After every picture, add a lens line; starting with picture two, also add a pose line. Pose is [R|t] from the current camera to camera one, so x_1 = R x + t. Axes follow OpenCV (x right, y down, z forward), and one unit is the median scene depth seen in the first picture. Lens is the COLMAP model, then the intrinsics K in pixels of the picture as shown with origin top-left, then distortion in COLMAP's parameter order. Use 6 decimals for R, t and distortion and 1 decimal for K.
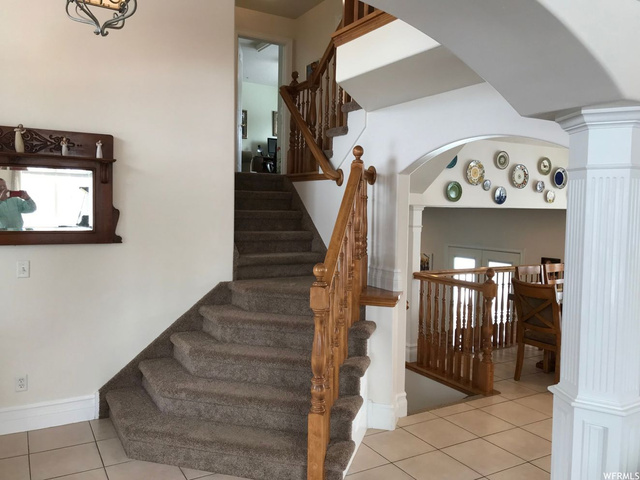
lens RADIAL K [[523.1, 0, 322.1], [0, 523.1, 239.7], [0, 0, 1]] dist [0.041483, -0.063208]
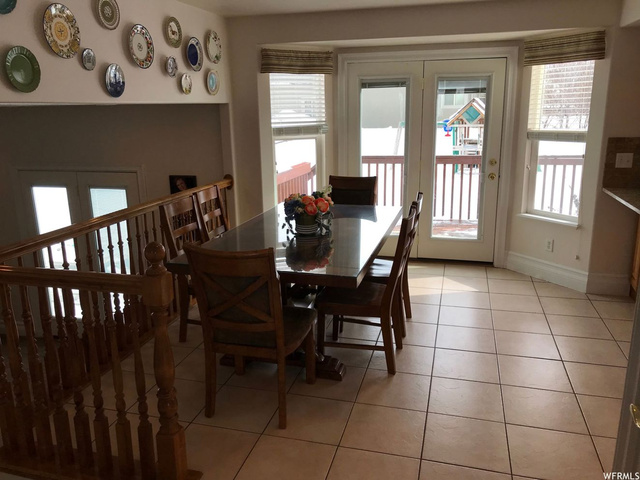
lens RADIAL K [[523.1, 0, 322.5], [0, 523.1, 233.6], [0, 0, 1]] dist [0.041483, -0.063208]
pose [[0.713741, -0.194249, 0.672934, 0.093245], [0.071007, 0.975890, 0.206388, -0.026090], [-0.696801, -0.099524, 0.710326, 0.436883]]
